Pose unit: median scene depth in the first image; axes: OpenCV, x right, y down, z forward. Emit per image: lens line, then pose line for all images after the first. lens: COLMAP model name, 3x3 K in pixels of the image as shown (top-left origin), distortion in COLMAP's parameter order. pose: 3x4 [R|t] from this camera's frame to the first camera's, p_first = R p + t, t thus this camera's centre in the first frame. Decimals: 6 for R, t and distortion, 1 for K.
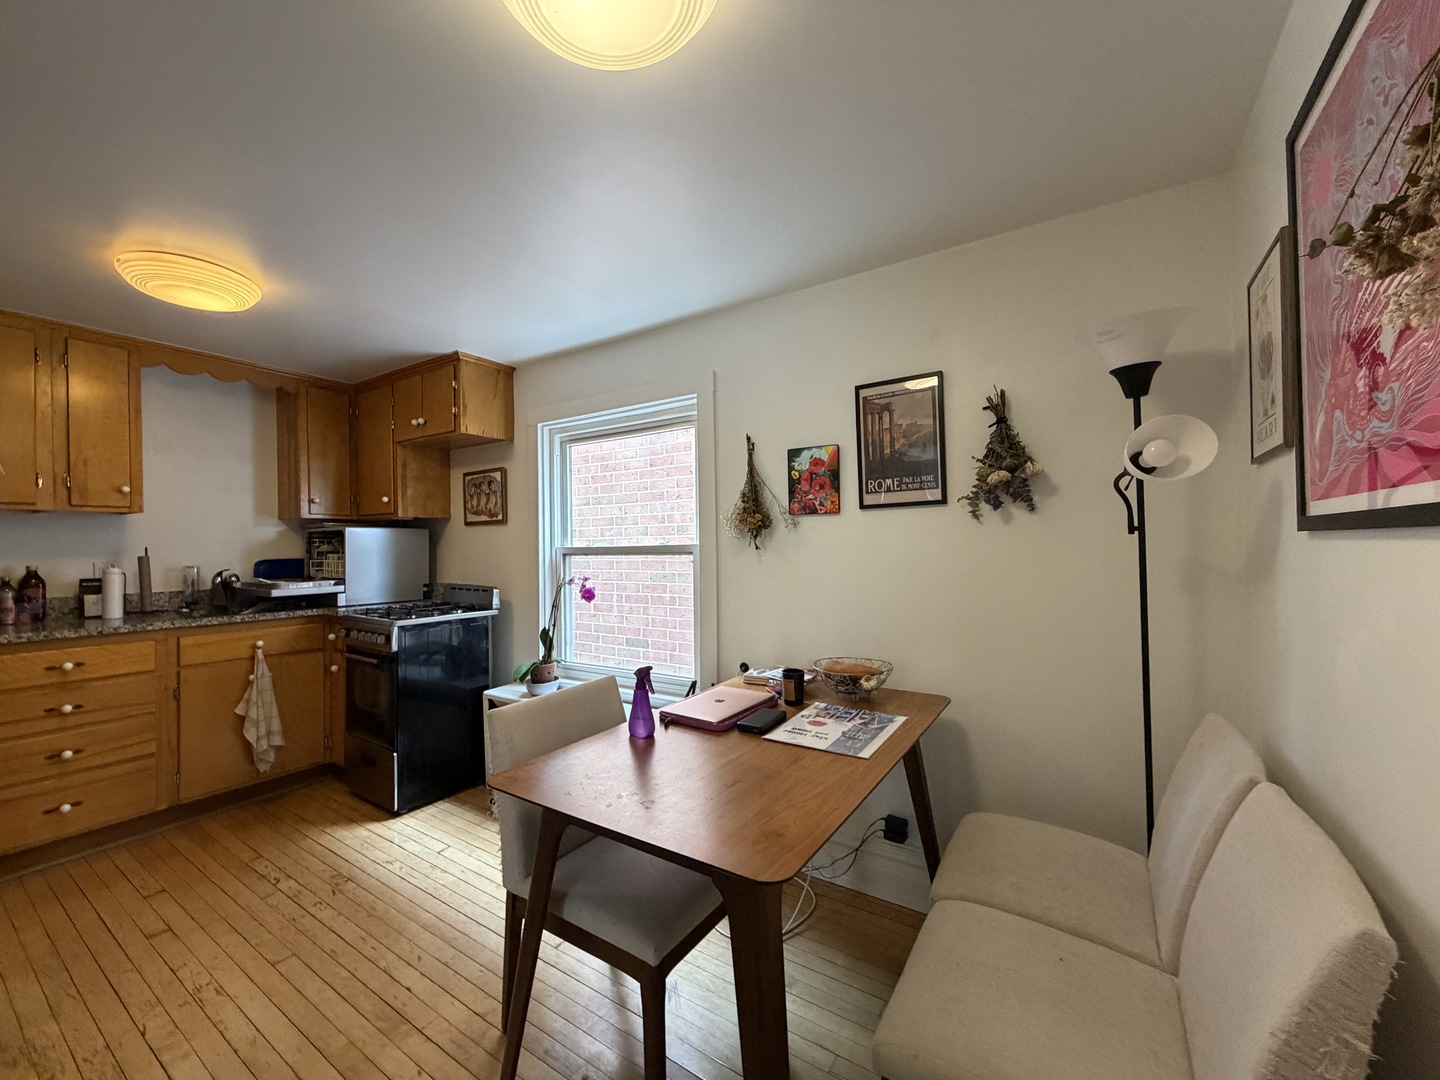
lens RADIAL K [[573.8, 0, 716.7], [0, 573.8, 542.9], [0, 0, 1]] dist [0.000188, -0.000015]
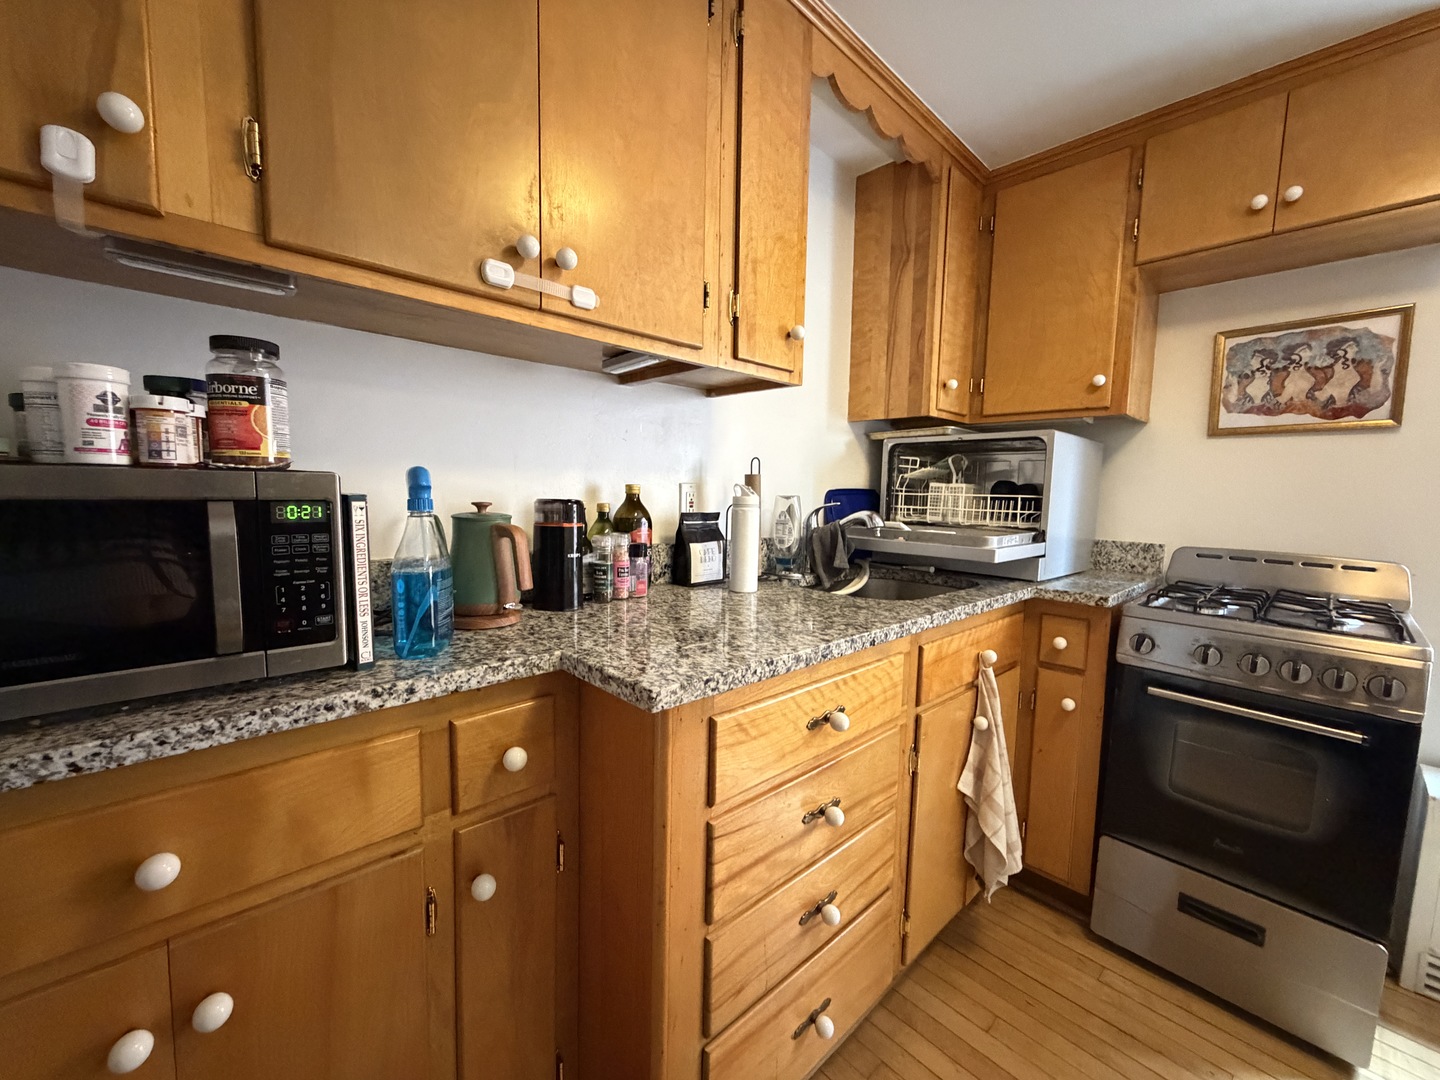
lens RADIAL K [[573.8, 0, 716.7], [0, 573.8, 542.9], [0, 0, 1]] dist [0.000188, -0.000015]
pose [[0.972086, 0.054274, -0.228260, -0.871747], [-0.031936, 0.994430, 0.100444, 0.032921], [0.232440, -0.090350, 0.968405, 0.444669]]
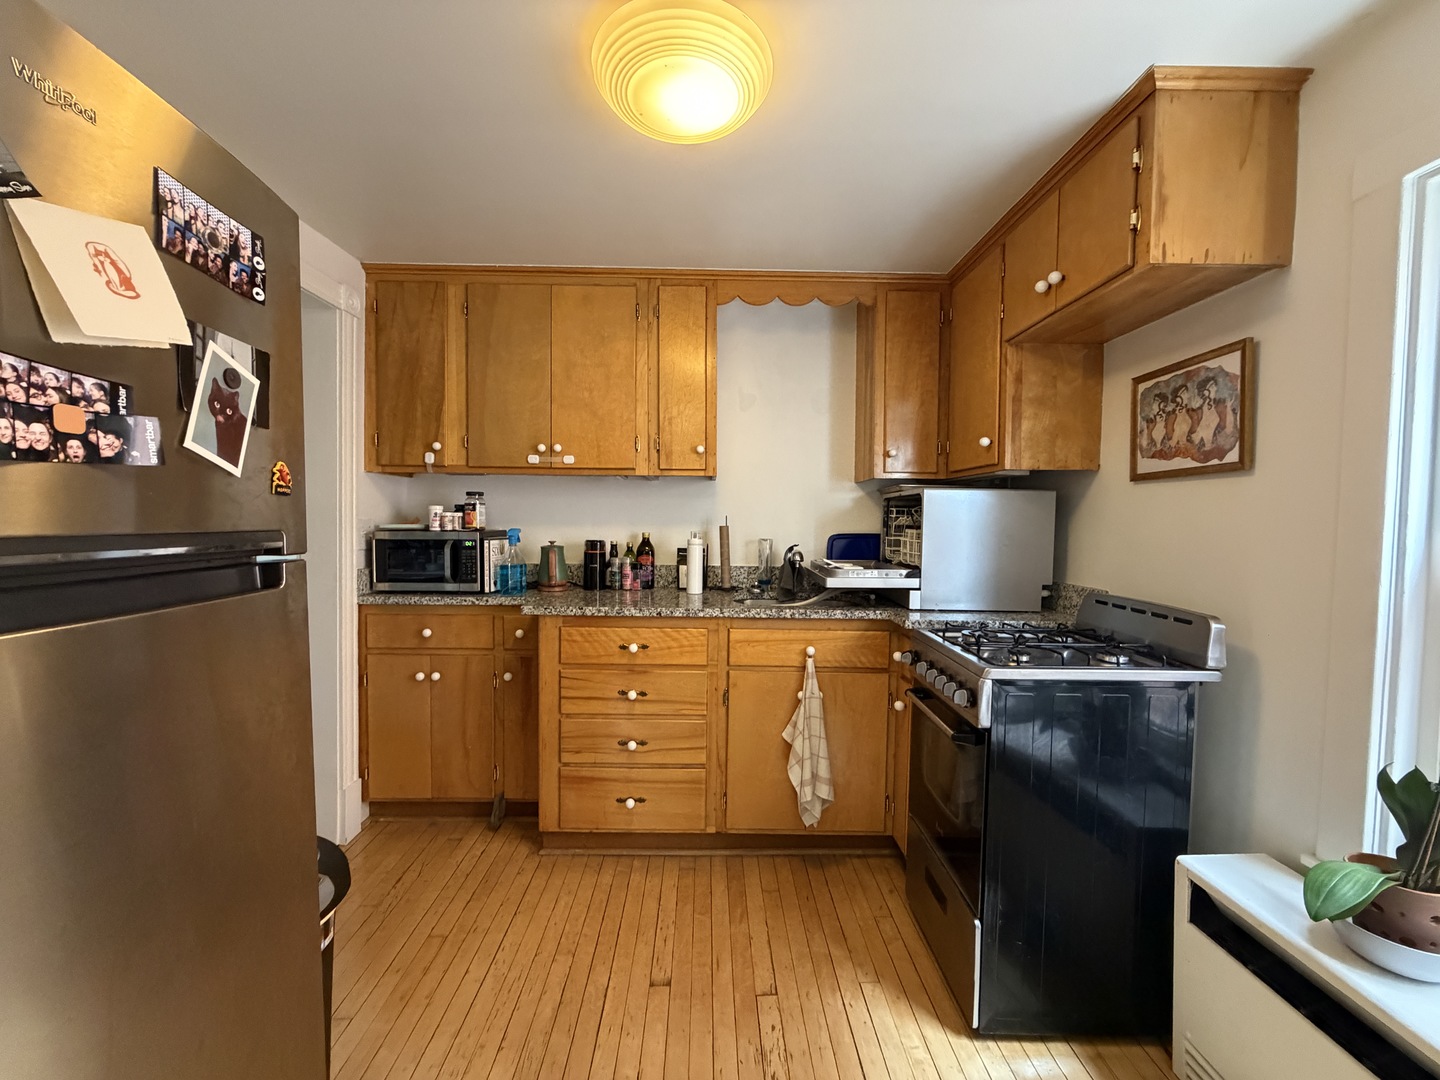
lens RADIAL K [[573.8, 0, 716.7], [0, 573.8, 542.9], [0, 0, 1]] dist [0.000188, -0.000015]
pose [[0.558681, 0.051123, -0.827806, -0.254514], [-0.013115, 0.998518, 0.052815, 0.002507], [0.829279, -0.018650, 0.558523, 0.472597]]
